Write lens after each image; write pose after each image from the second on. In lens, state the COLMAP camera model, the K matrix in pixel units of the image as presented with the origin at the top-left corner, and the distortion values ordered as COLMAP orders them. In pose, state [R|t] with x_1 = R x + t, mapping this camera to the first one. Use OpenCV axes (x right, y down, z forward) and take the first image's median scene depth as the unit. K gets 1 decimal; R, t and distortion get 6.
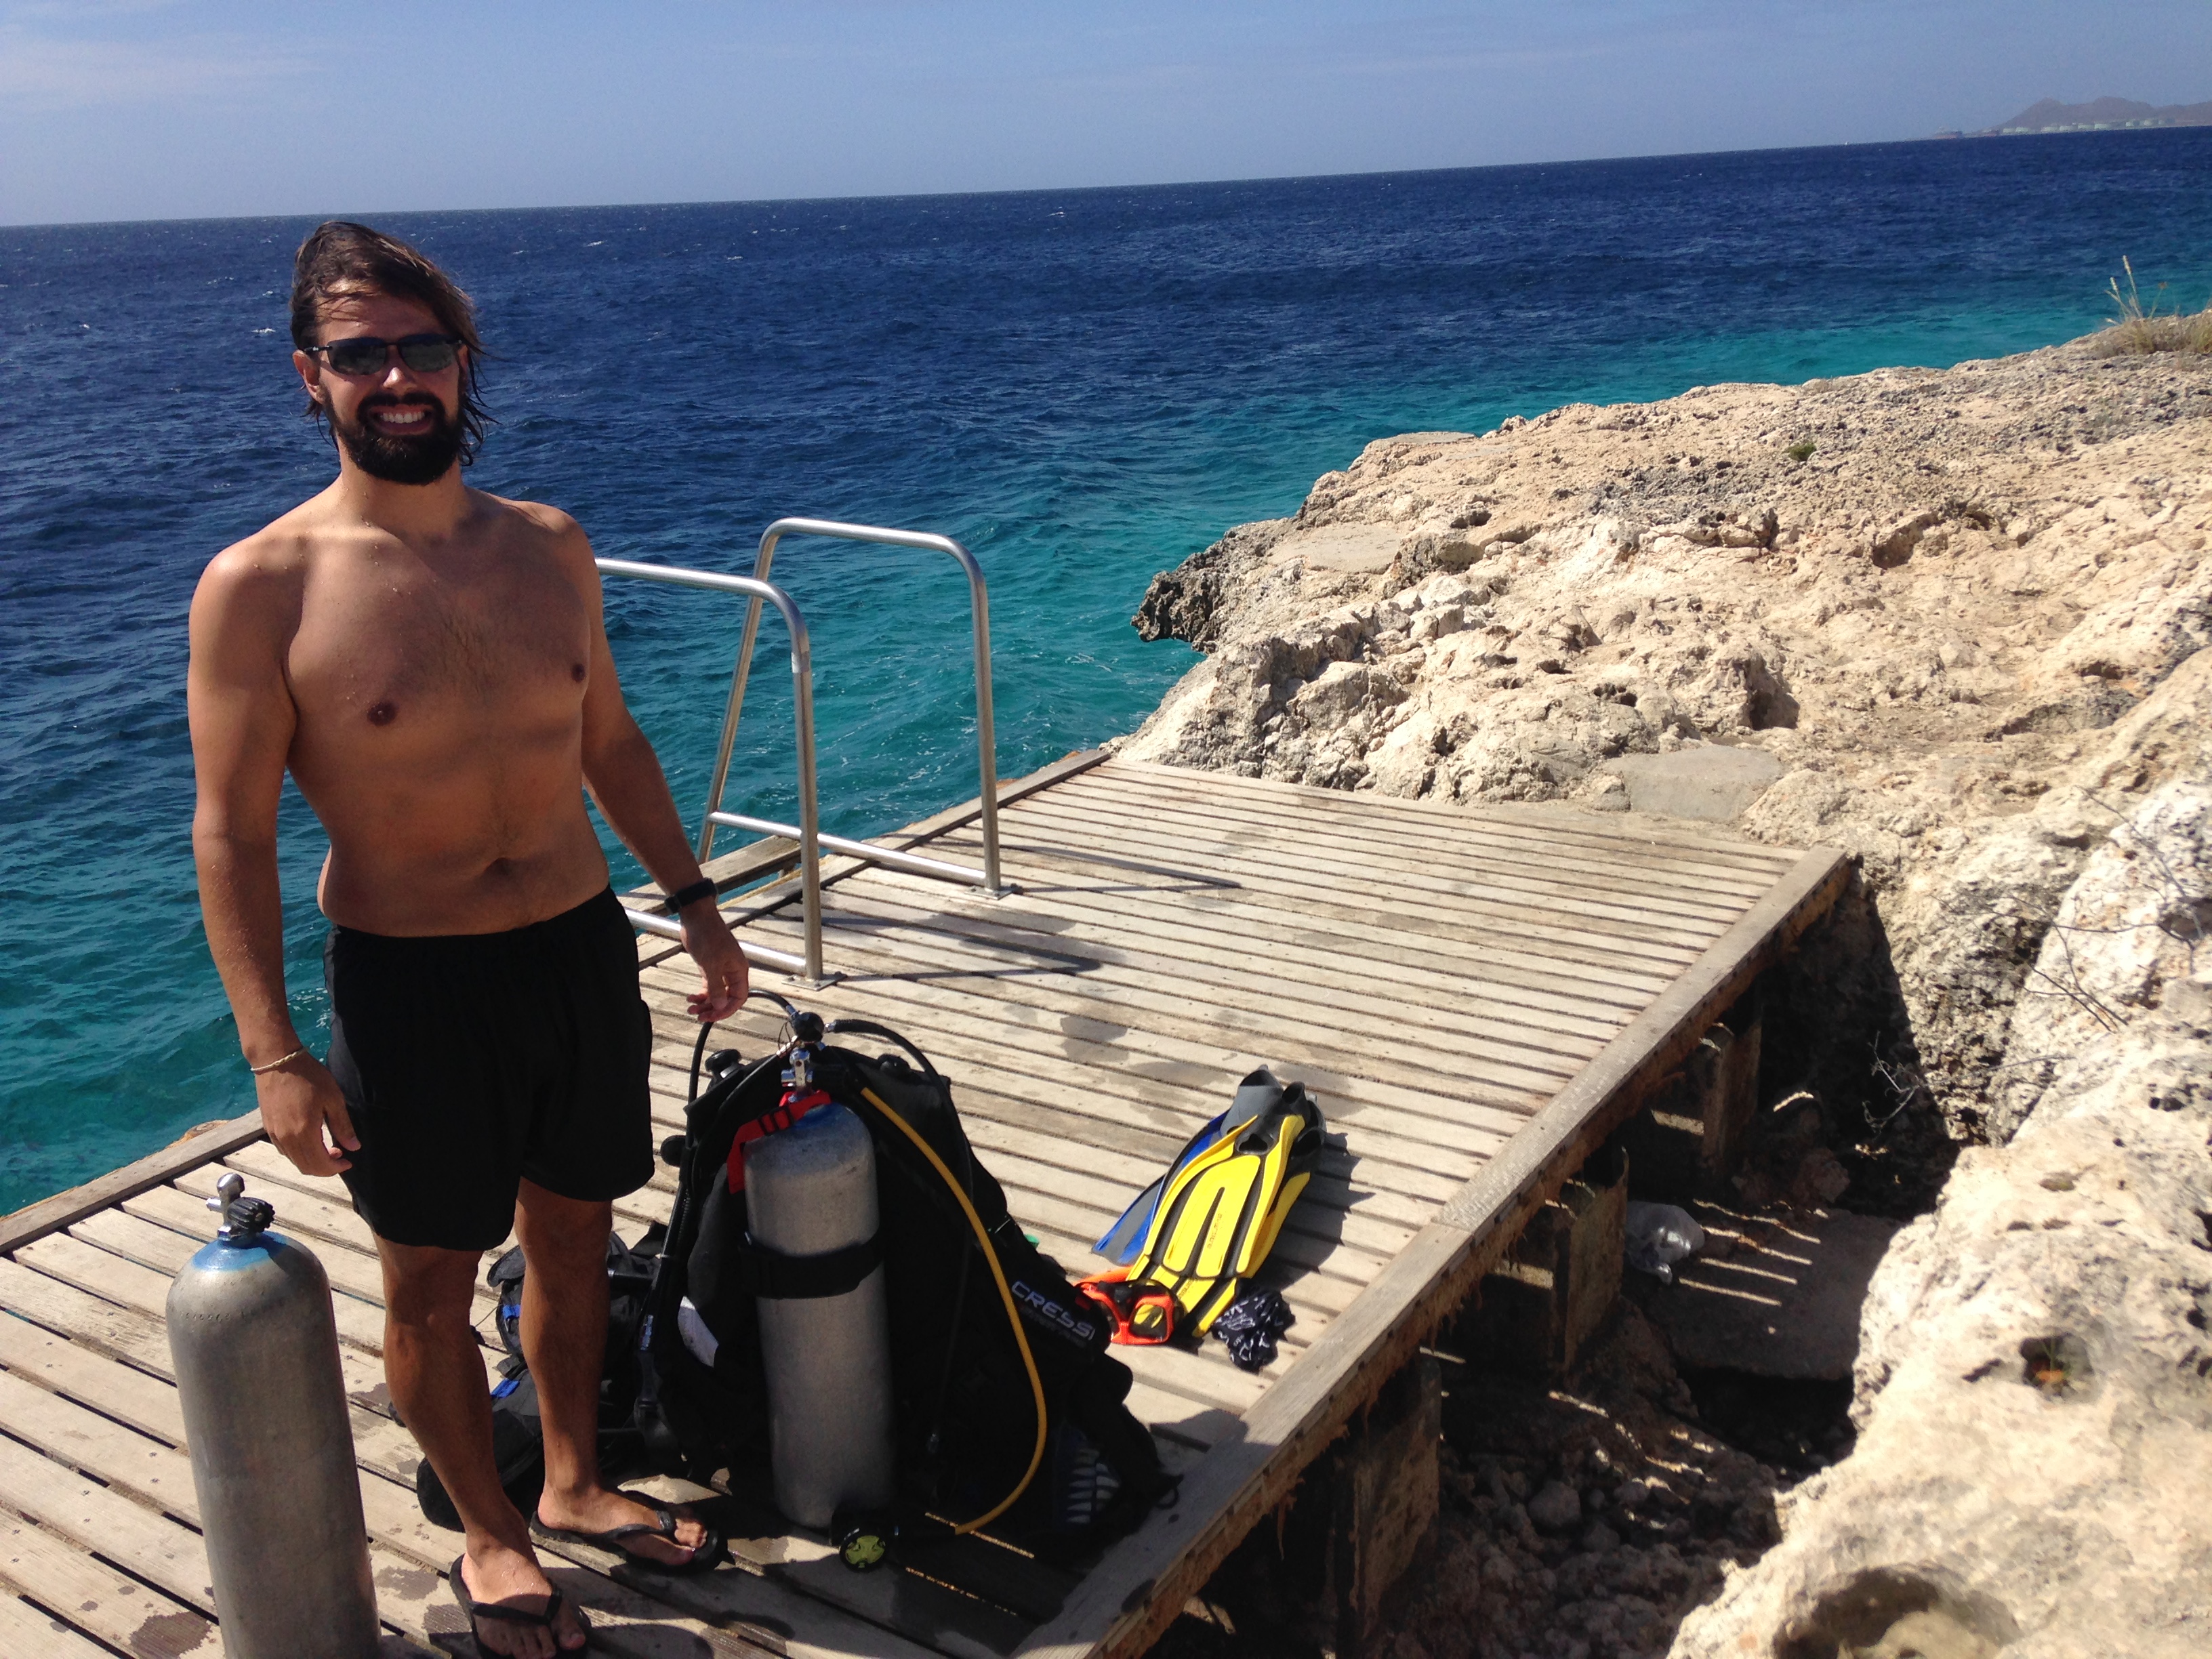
lens RADIAL K [[1946.1, 0, 1117.4], [0, 1946.1, 775.8], [0, 0, 1]] dist [0.258700, -0.399743]
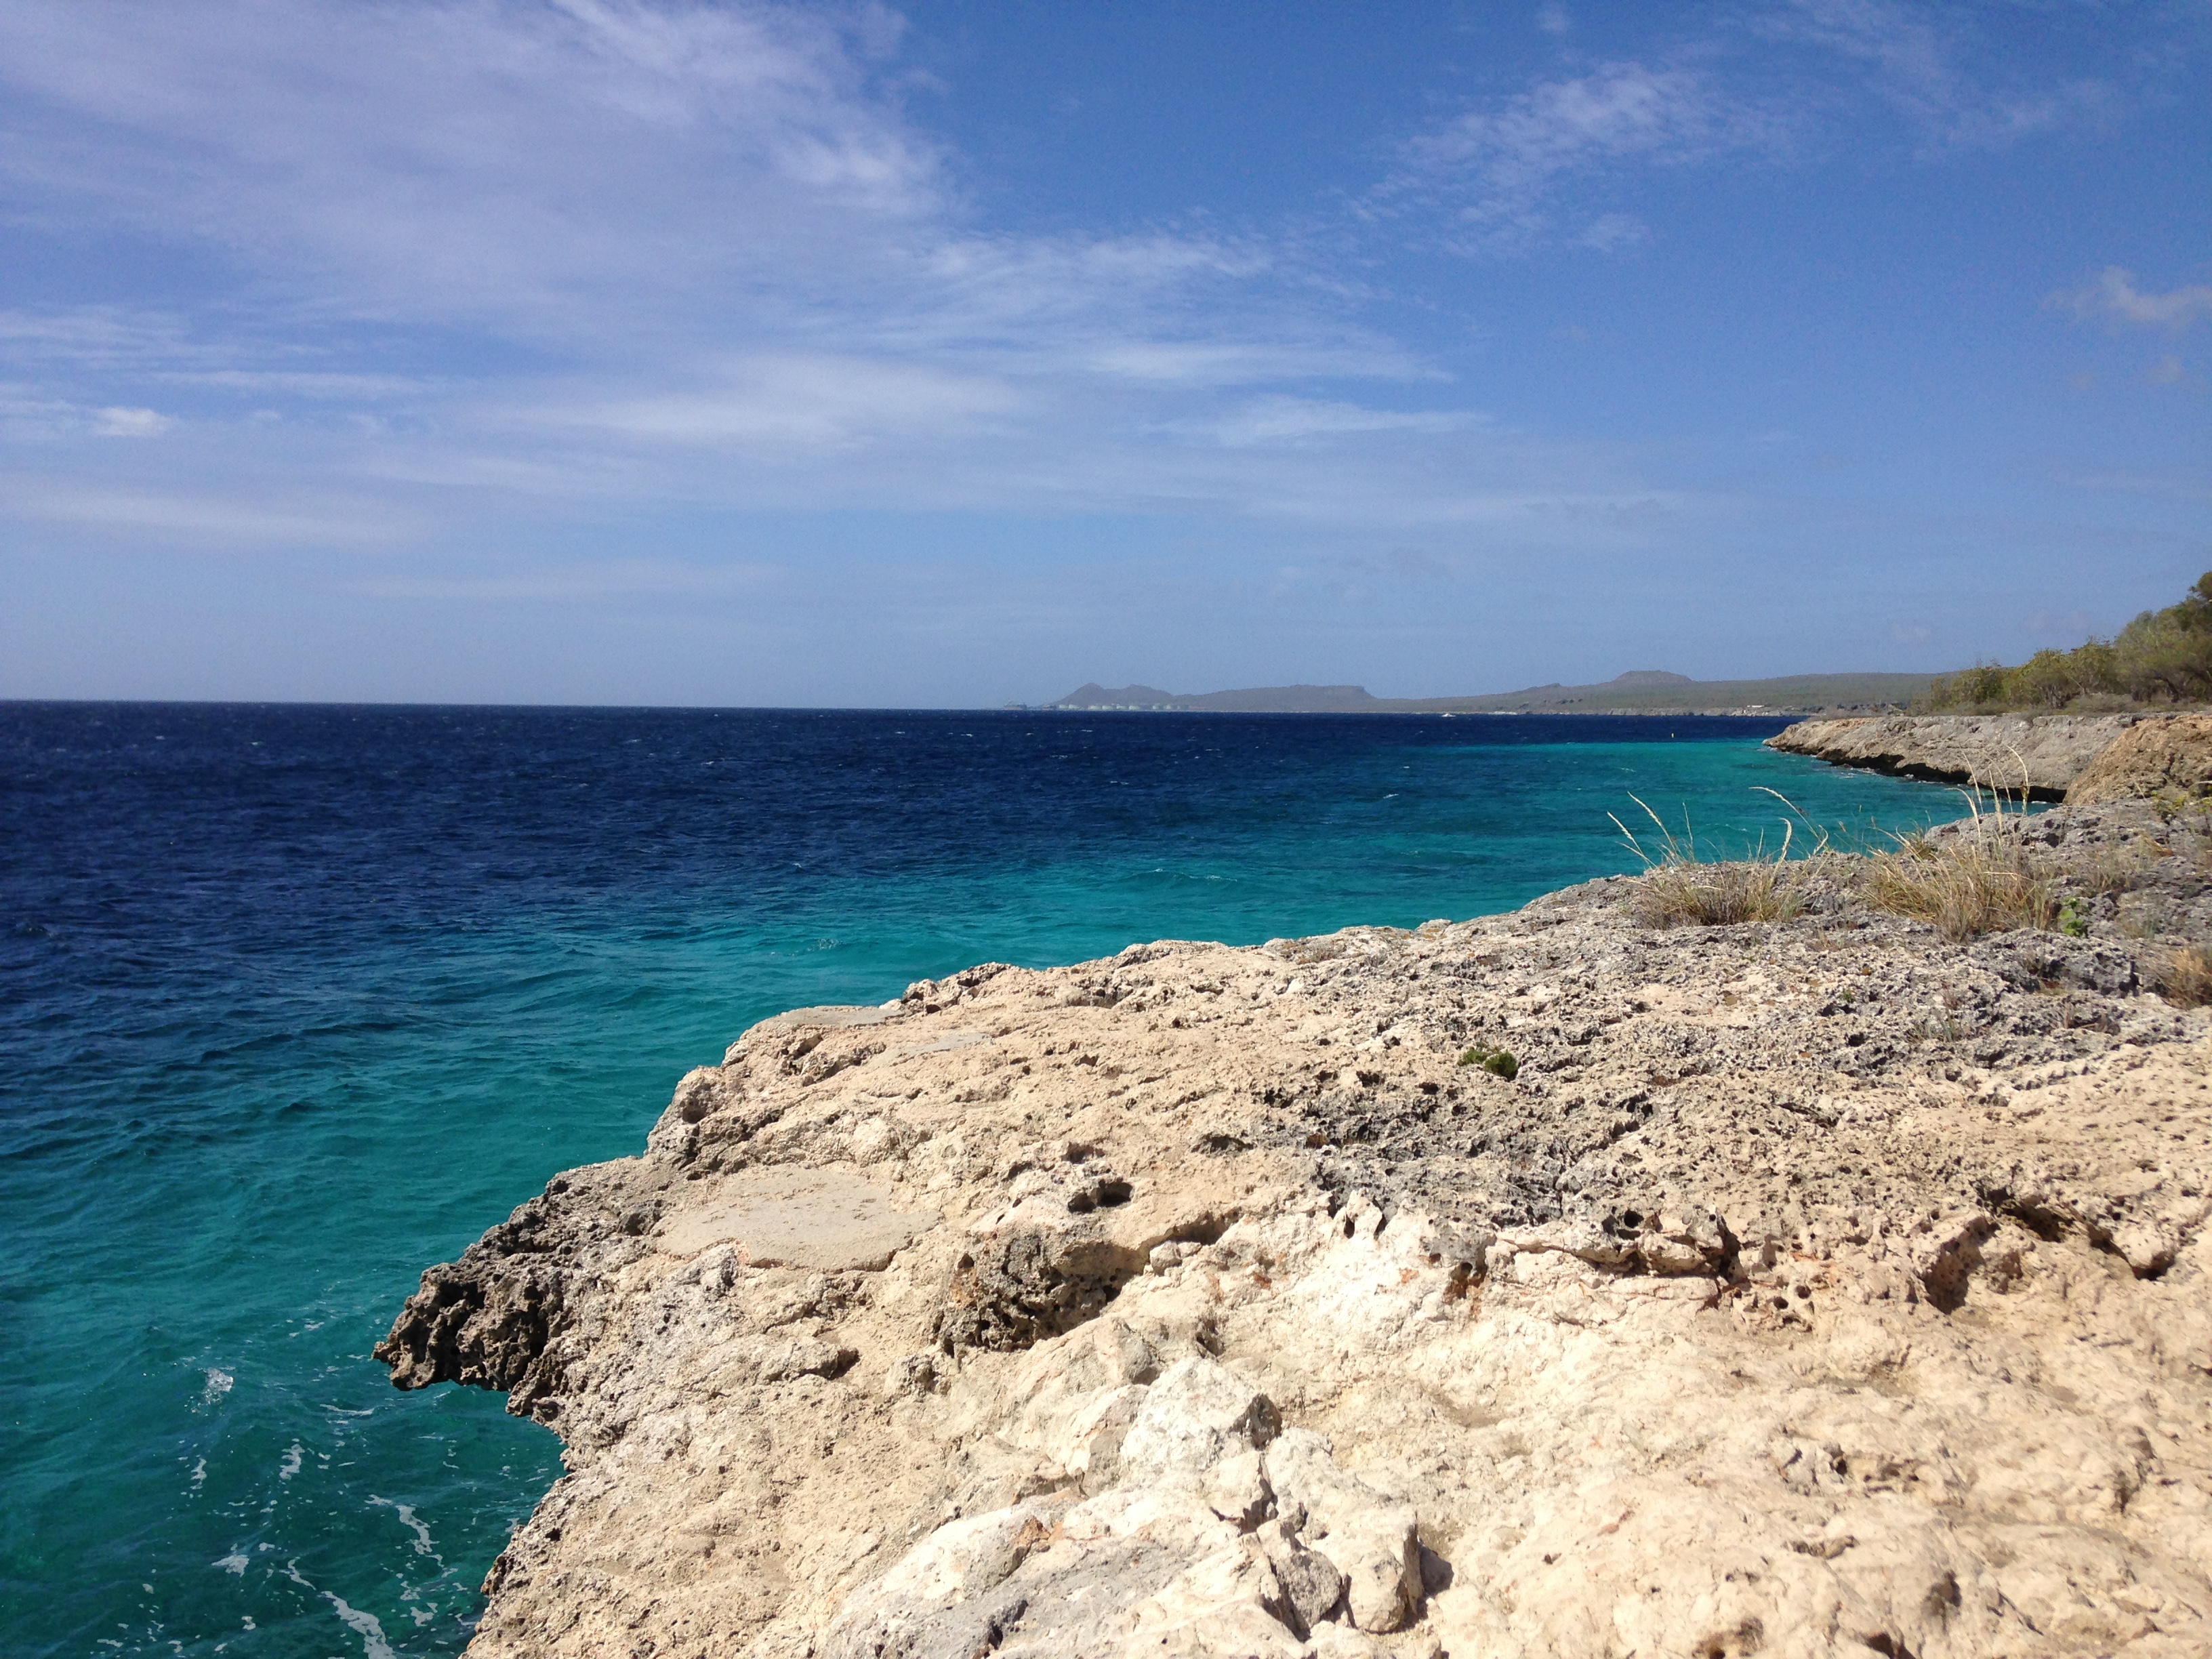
lens RADIAL K [[1946.1, 0, 1117.4], [0, 1946.1, 775.8], [0, 0, 1]] dist [0.258700, -0.399743]
pose [[0.912710, 0.029484, 0.407544, -0.046692], [0.077428, 0.966843, -0.243350, -0.094726], [-0.401206, 0.253663, 0.880164, 0.403260]]
